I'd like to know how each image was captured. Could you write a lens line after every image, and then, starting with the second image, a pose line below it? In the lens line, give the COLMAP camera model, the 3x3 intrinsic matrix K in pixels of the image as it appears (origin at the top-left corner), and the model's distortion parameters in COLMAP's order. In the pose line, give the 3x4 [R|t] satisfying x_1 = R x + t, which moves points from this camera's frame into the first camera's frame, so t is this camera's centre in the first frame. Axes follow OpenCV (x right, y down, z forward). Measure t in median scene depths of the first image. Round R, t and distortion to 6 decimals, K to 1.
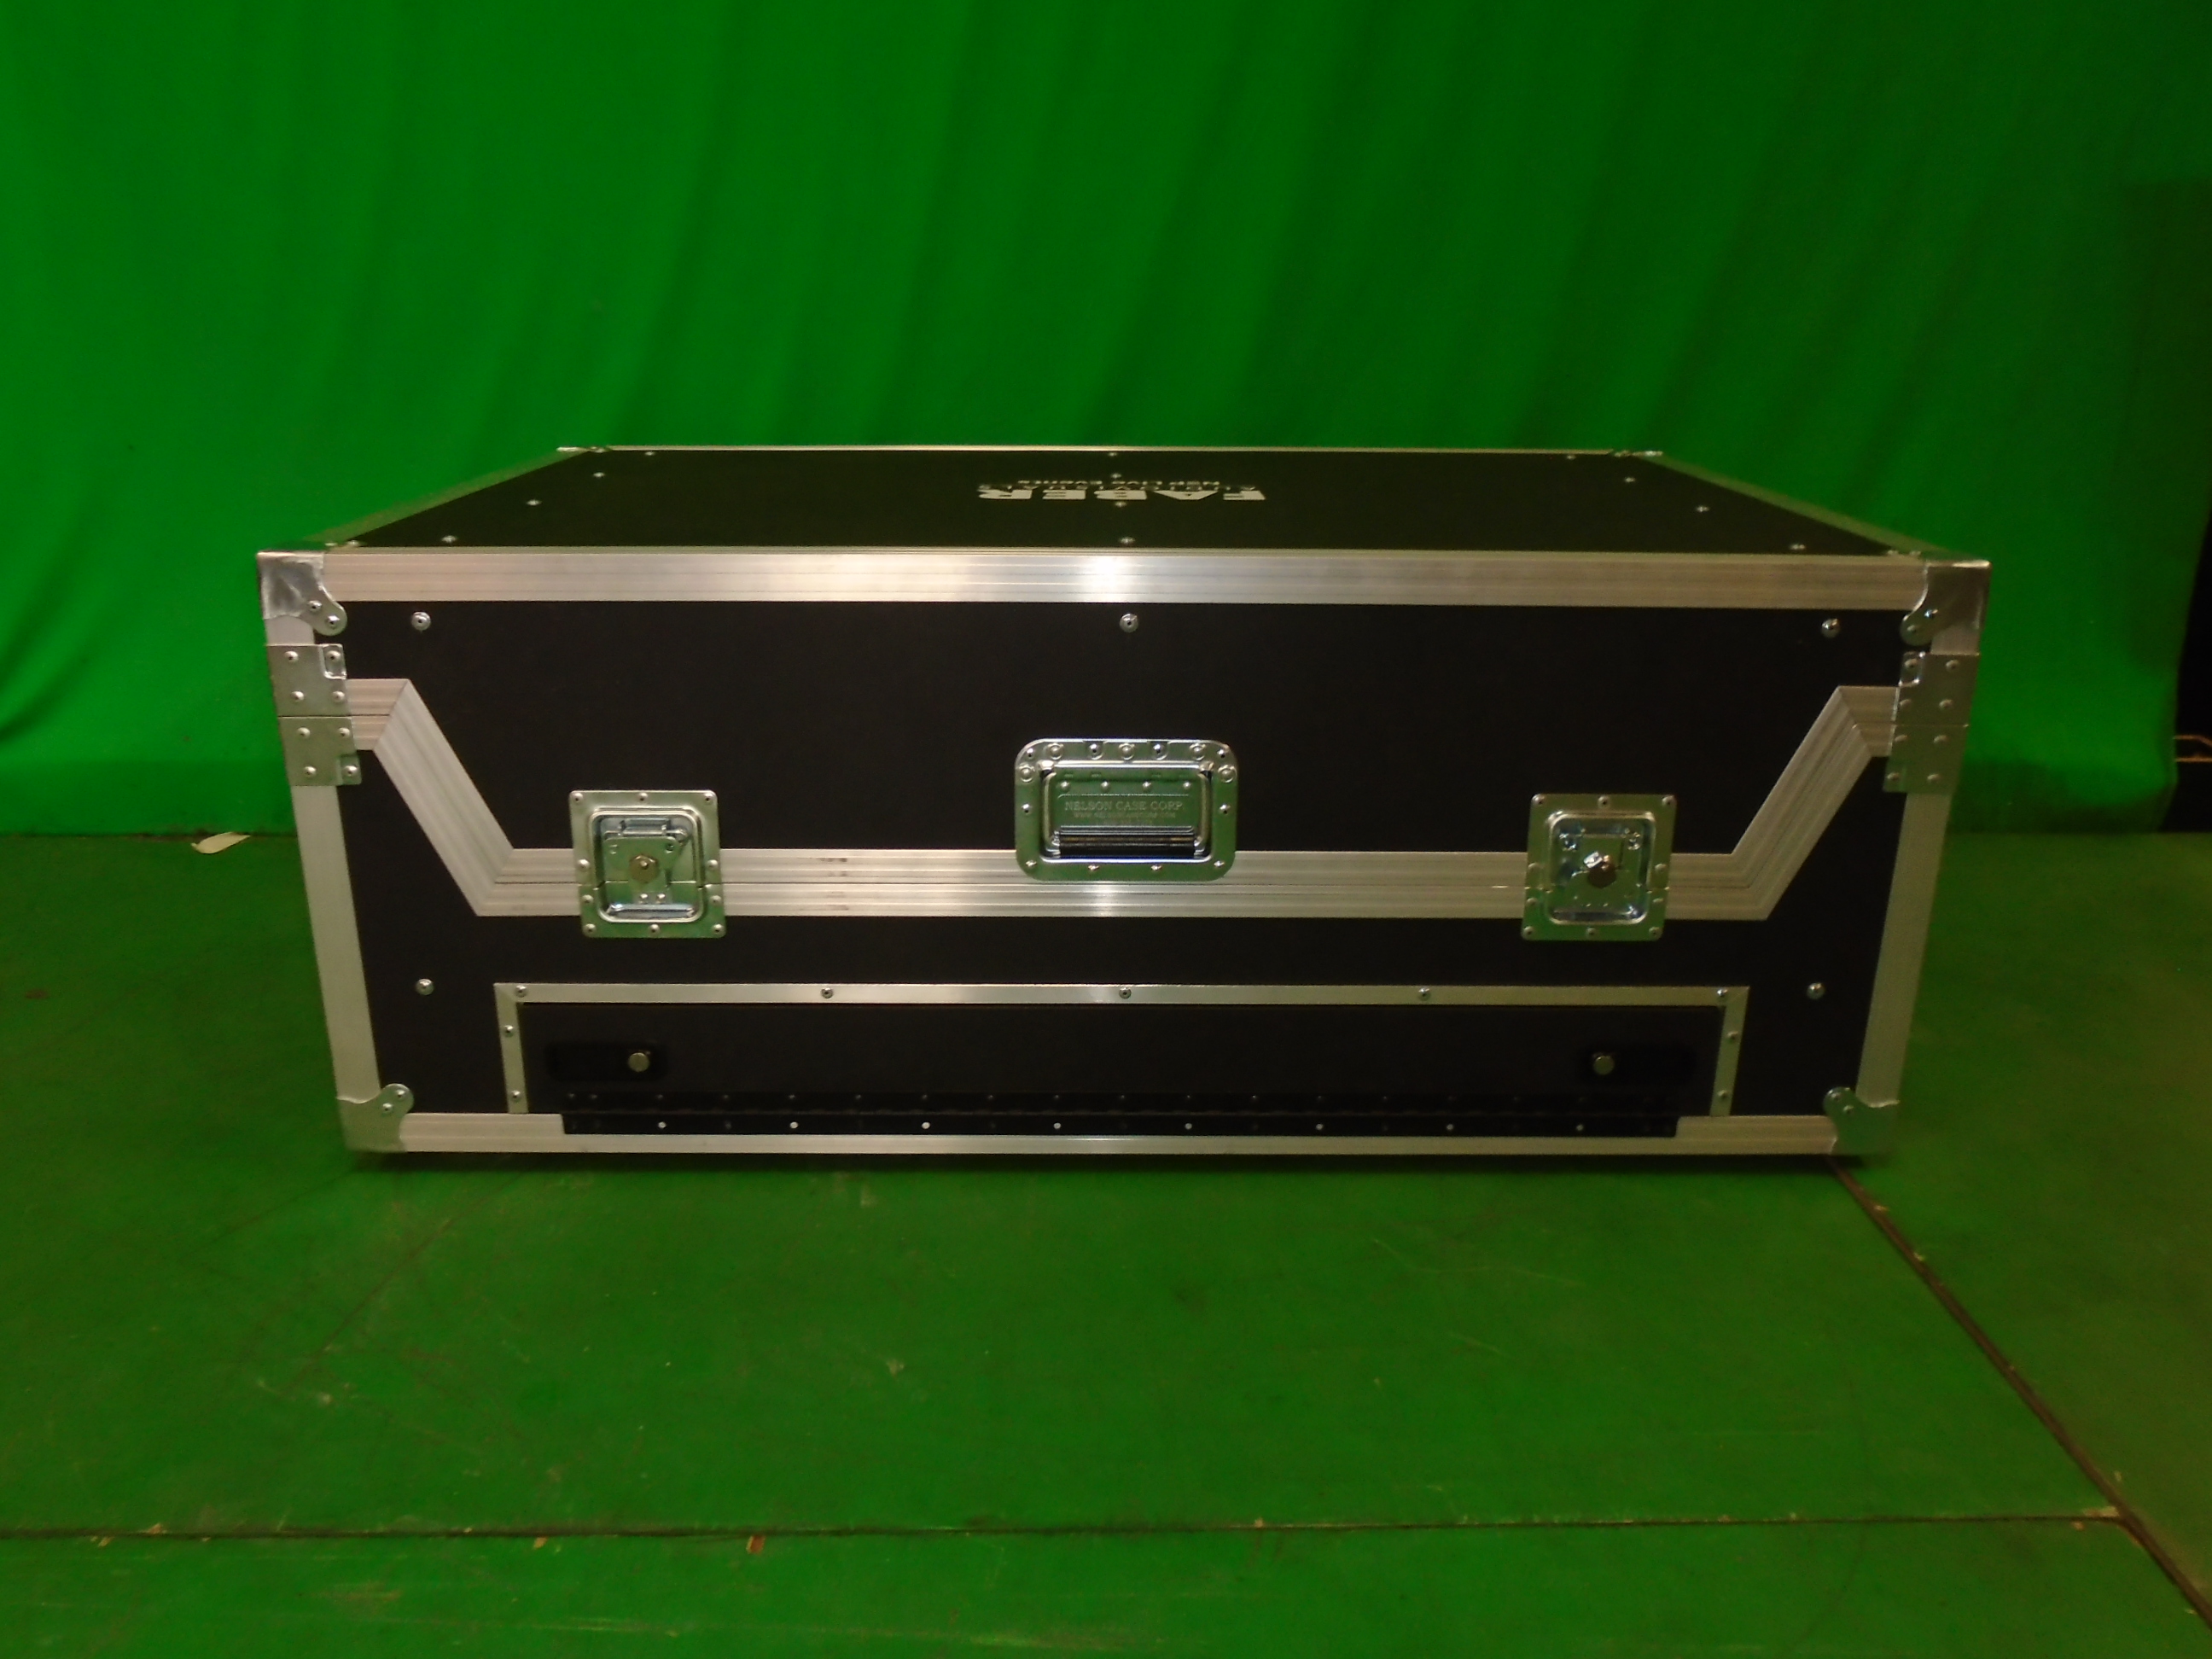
lens RADIAL K [[1710.5, 0, 1110.8], [0, 1710.5, 836.6], [0, 0, 1]] dist [-0.018700, 0.004149]
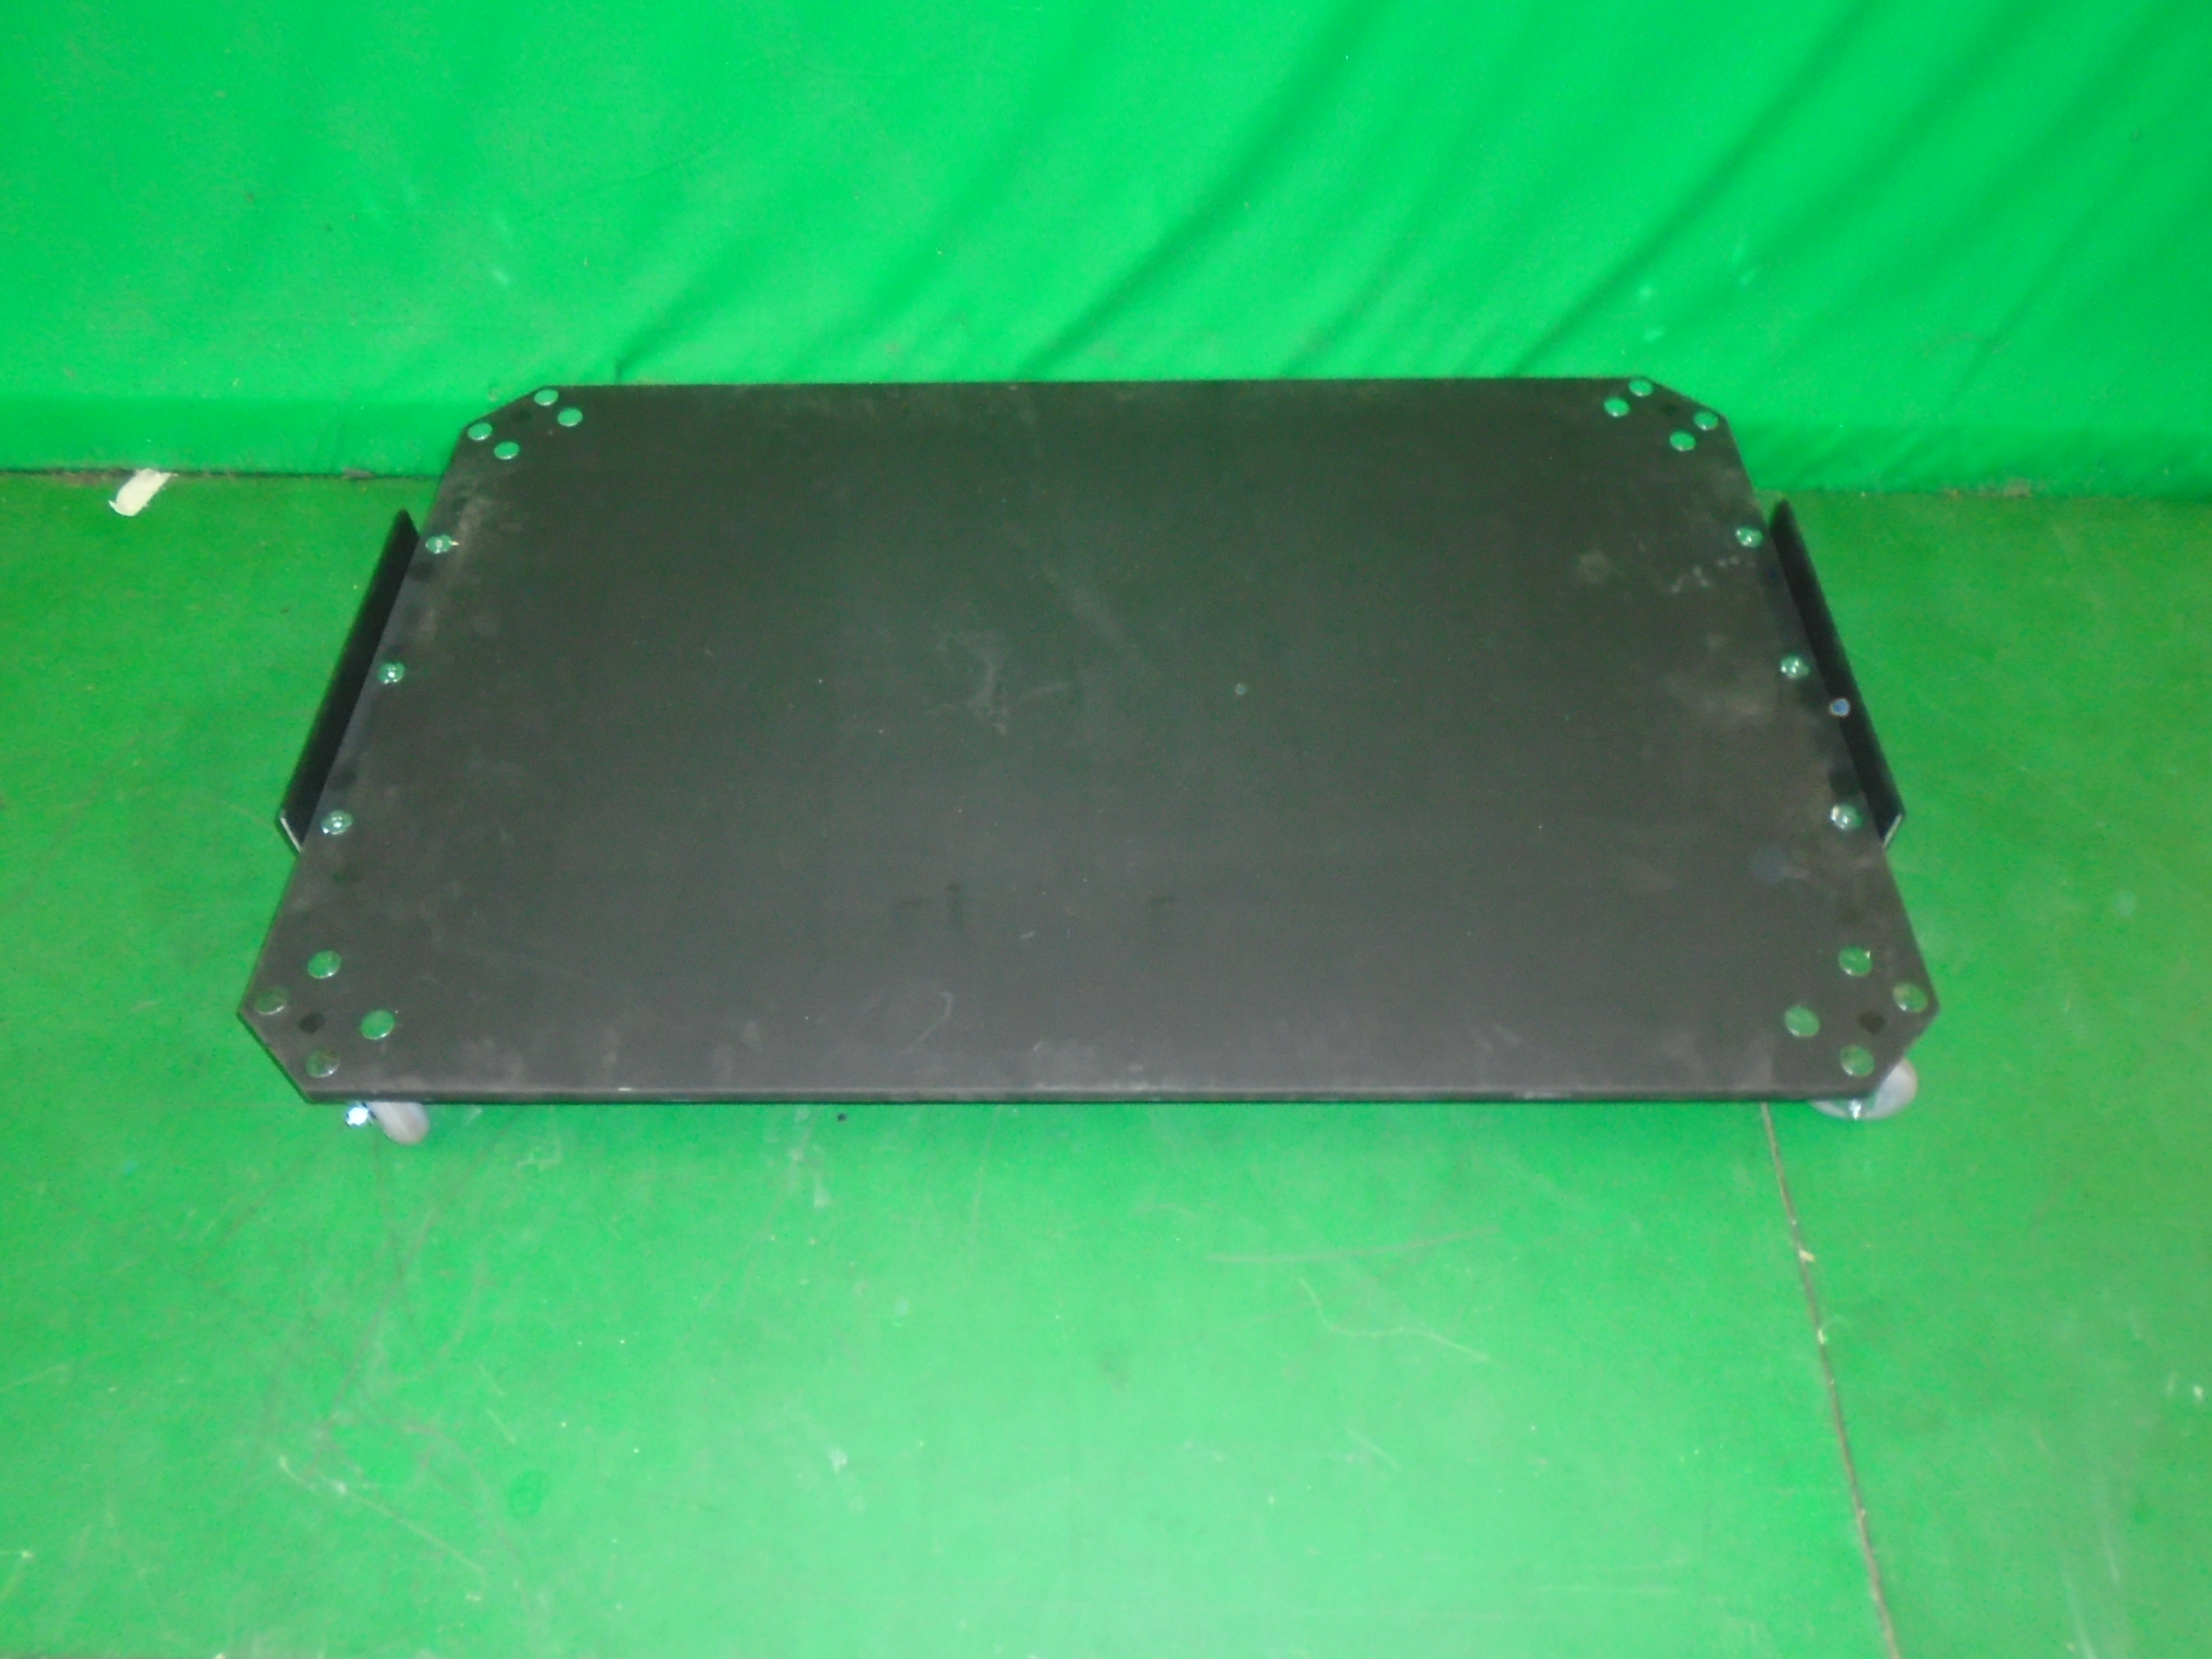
lens RADIAL K [[1710.5, 0, 1108.7], [0, 1710.5, 816.6], [0, 0, 1]] dist [-0.018700, 0.004149]
pose [[0.998357, 0.034649, -0.045627, 0.075674], [-0.004304, 0.839494, 0.543351, -0.572903], [0.057130, -0.542262, 0.838265, 0.272767]]
